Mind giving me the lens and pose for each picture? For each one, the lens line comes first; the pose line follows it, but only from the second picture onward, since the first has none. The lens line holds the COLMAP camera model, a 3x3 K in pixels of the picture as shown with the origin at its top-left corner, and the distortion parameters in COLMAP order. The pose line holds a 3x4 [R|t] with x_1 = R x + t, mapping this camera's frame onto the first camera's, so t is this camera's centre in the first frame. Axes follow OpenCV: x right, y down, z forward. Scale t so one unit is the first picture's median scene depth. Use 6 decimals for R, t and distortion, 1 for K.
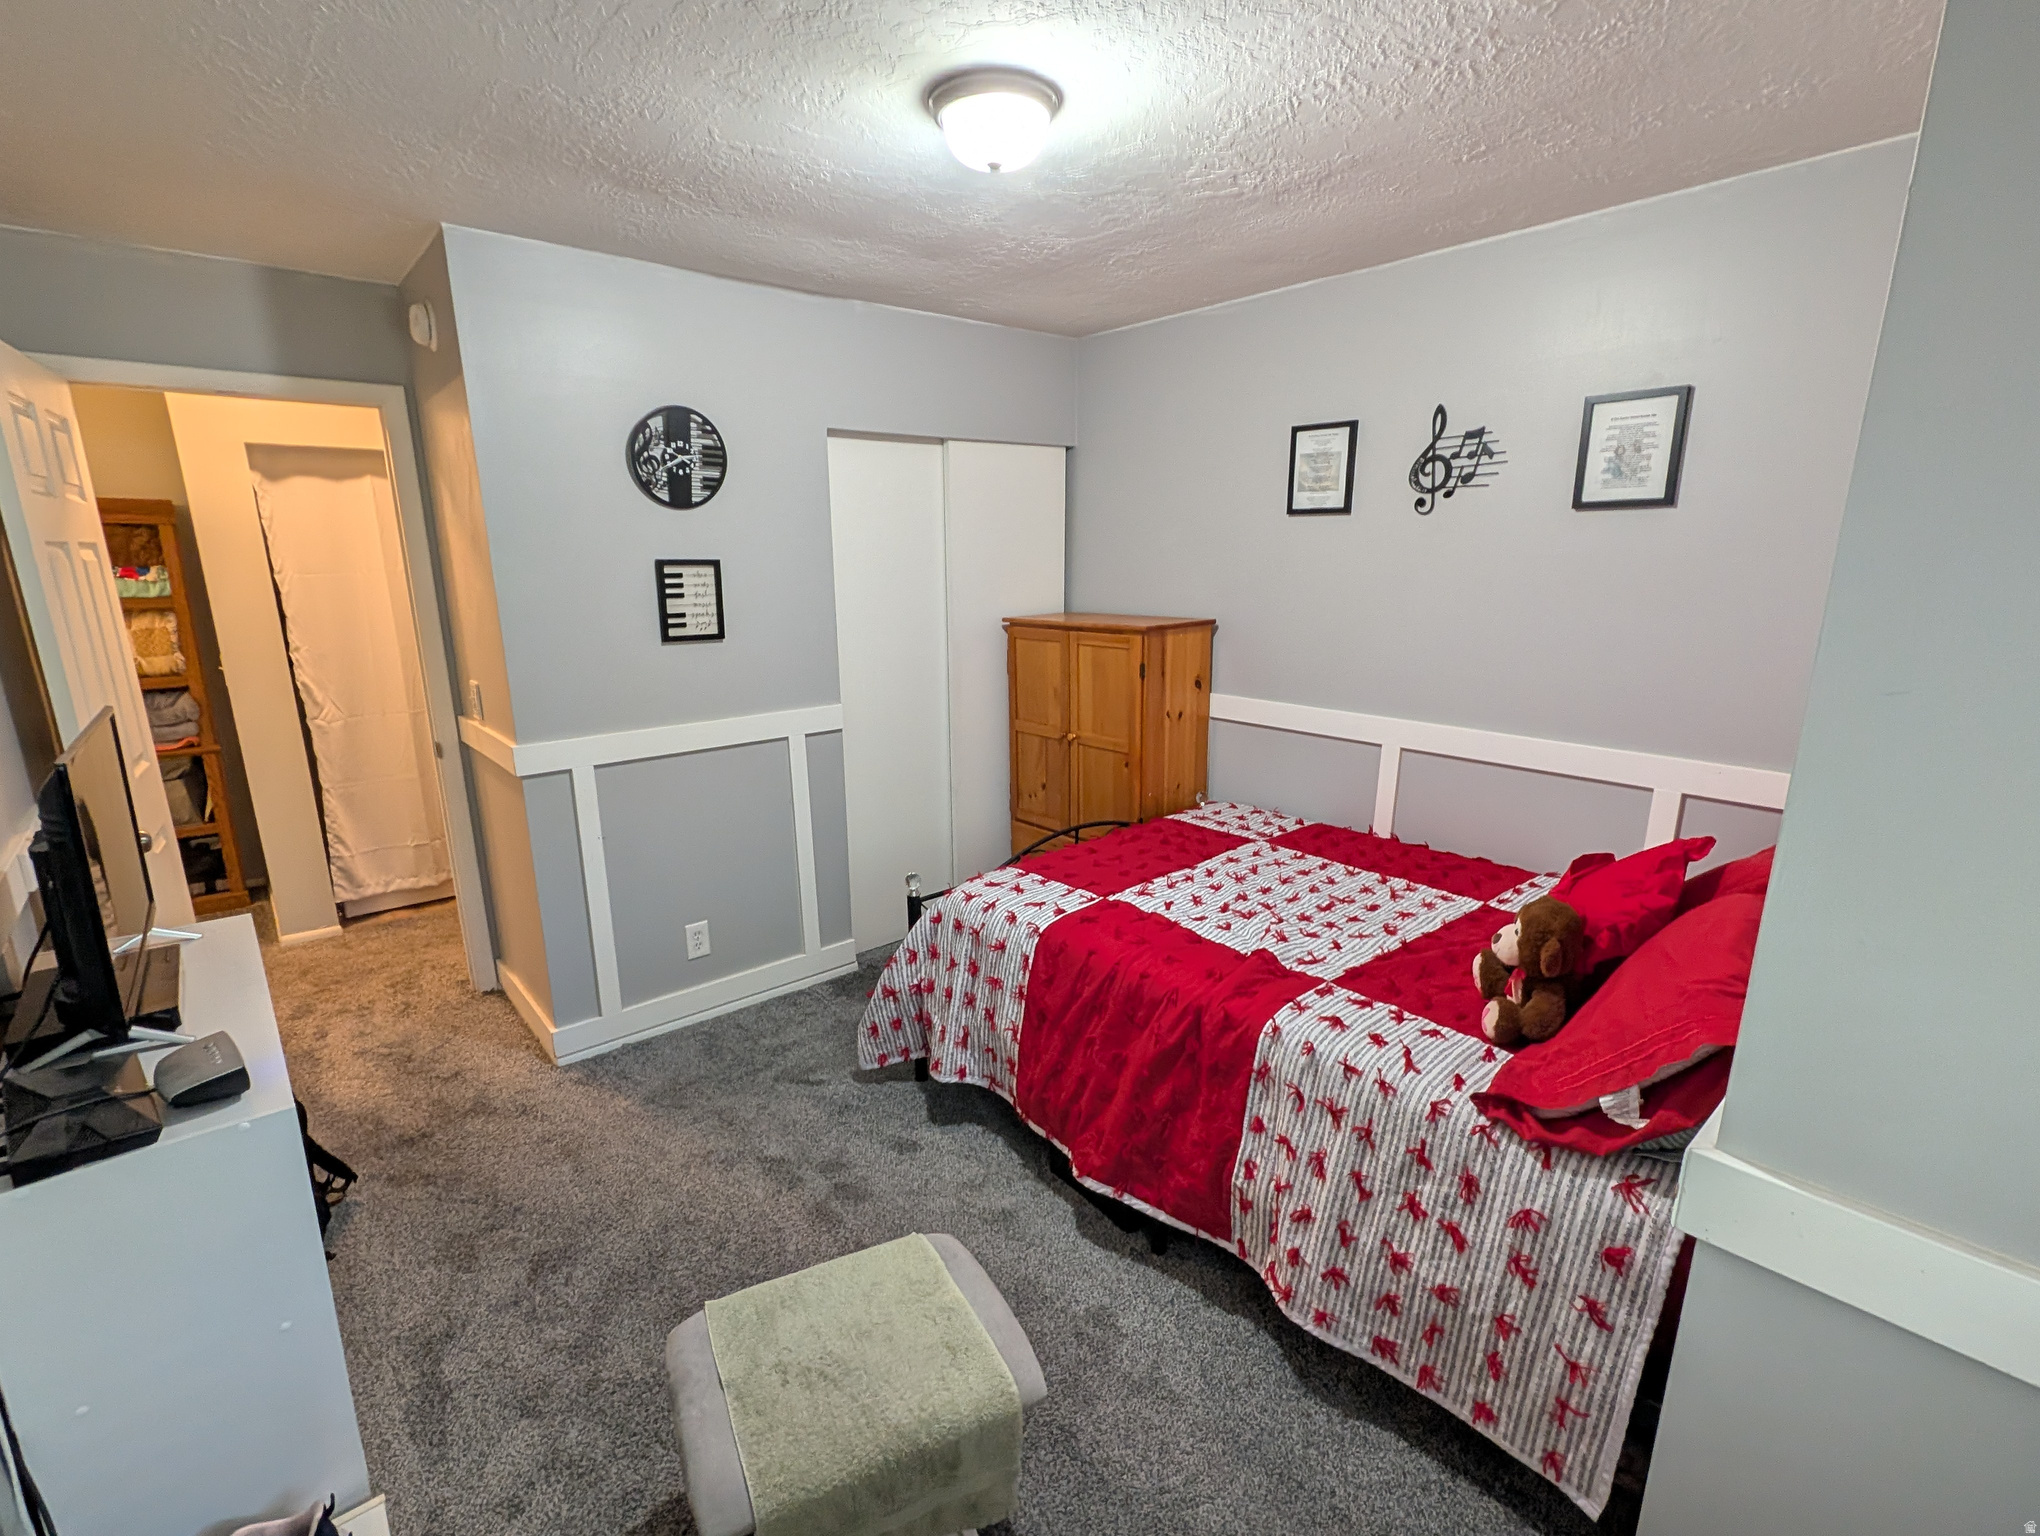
lens RADIAL K [[897.6, 0, 1024.3], [0, 897.6, 817.6], [0, 0, 1]] dist [-0.001581, -0.000074]
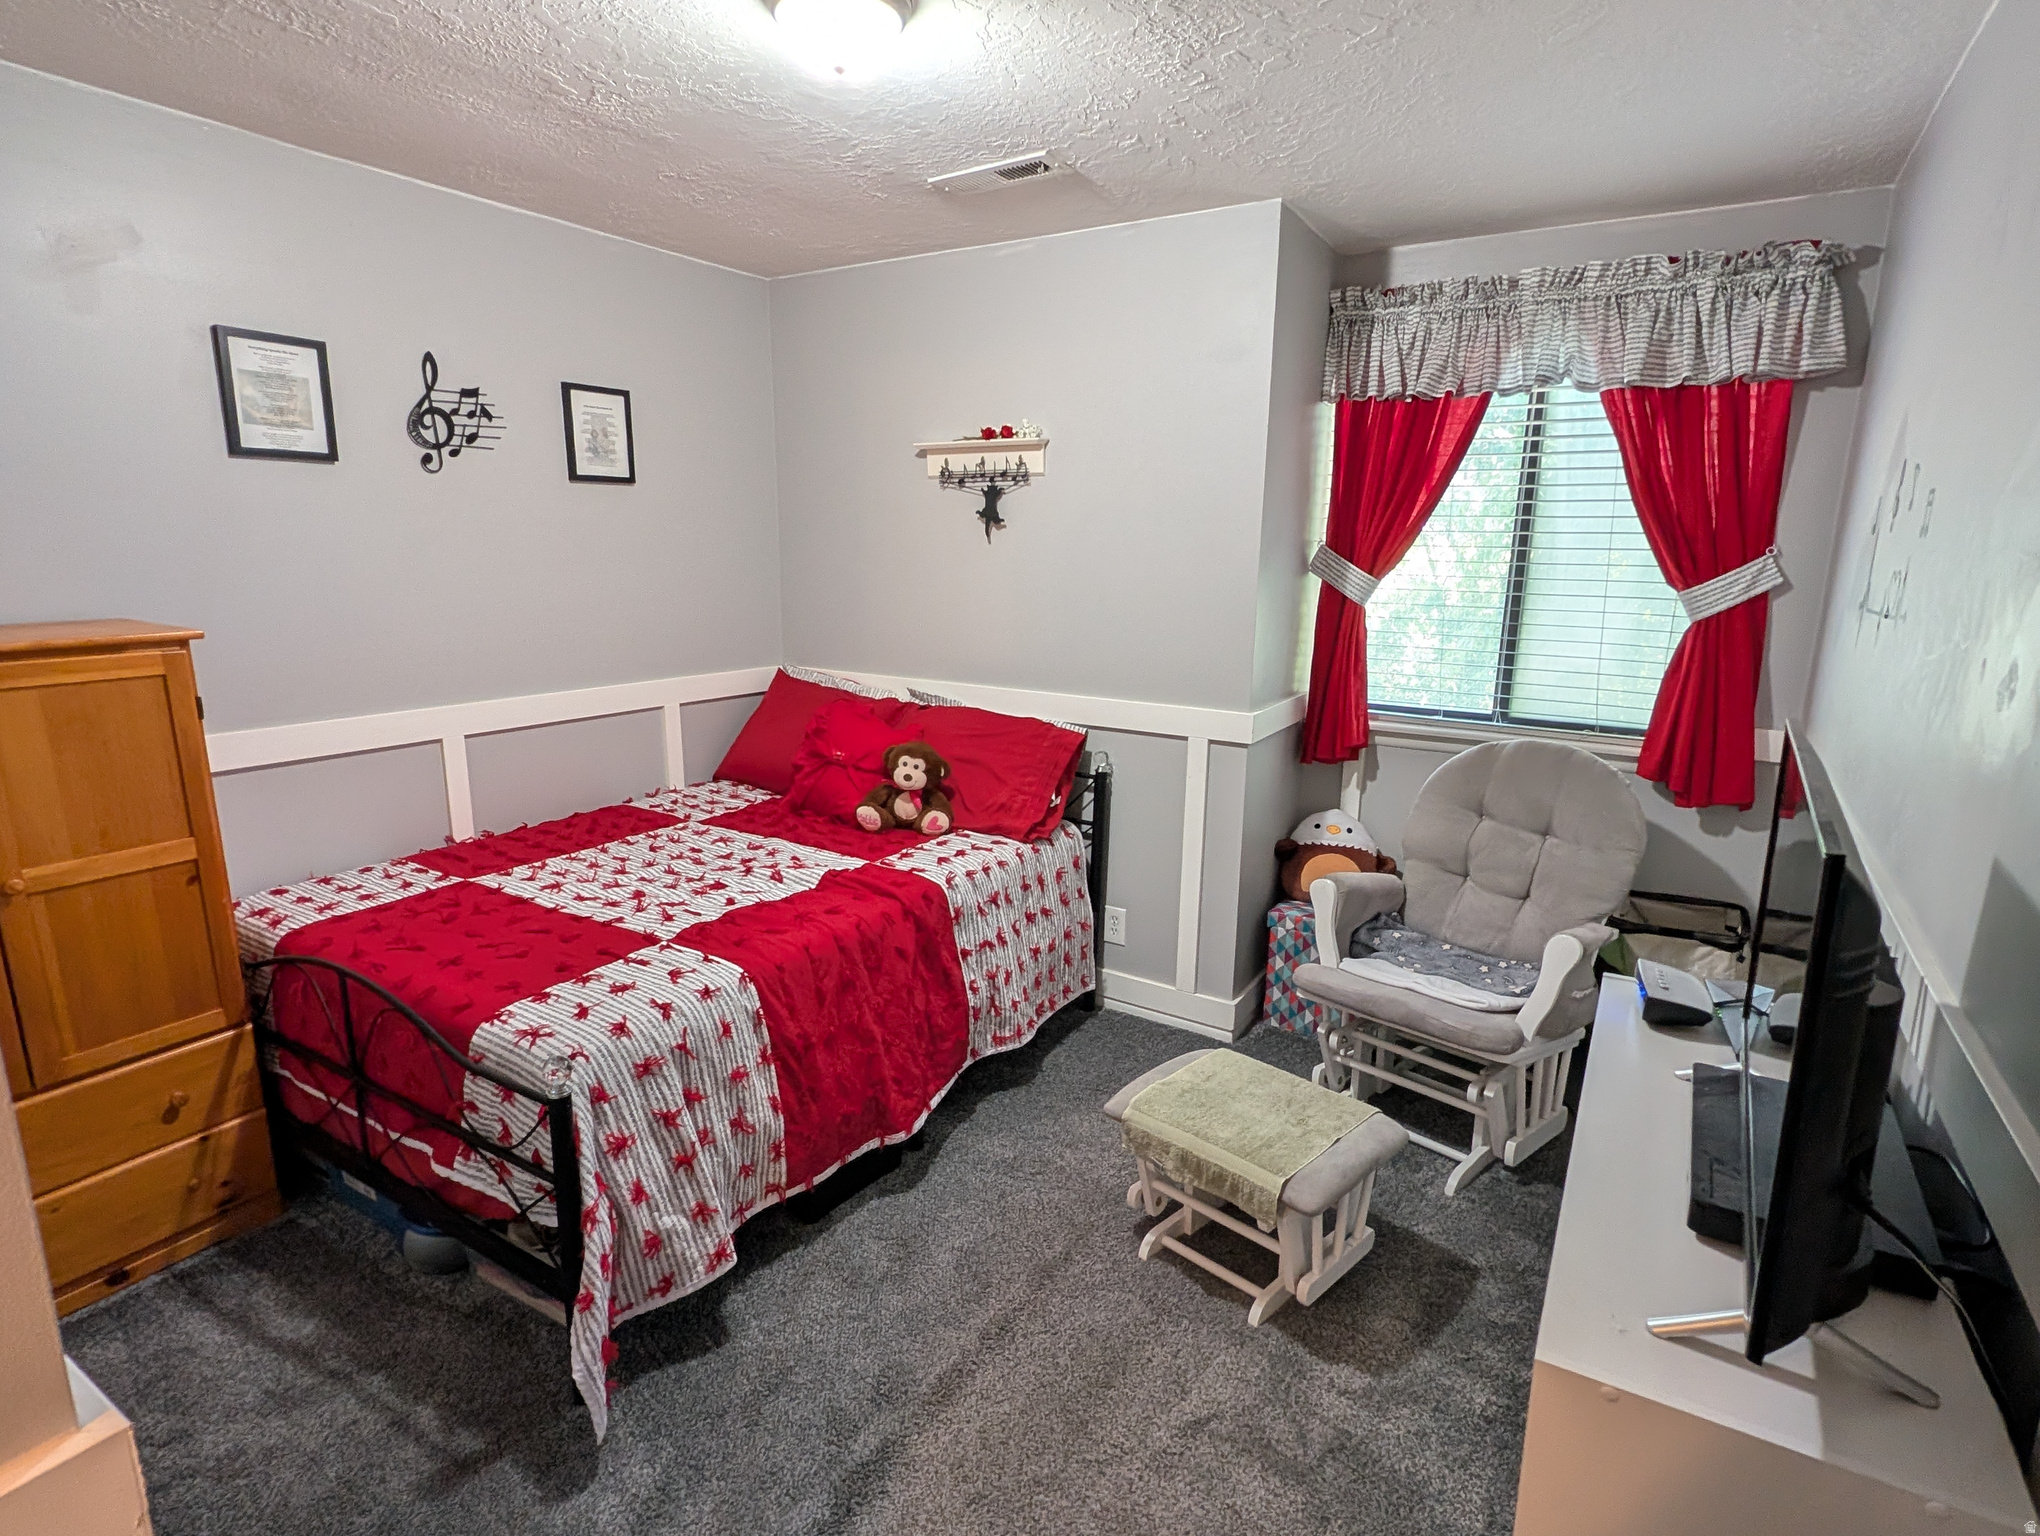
lens RADIAL K [[1055.2, 0, 1020.0], [0, 1055.2, 768.0], [0, 0, 1]] dist [0.094895, -0.000159]
pose [[-0.242065, -0.218610, 0.945312, -0.805485], [0.268020, 0.921312, 0.281691, -0.223334], [-0.932507, 0.321550, -0.164425, 0.750737]]
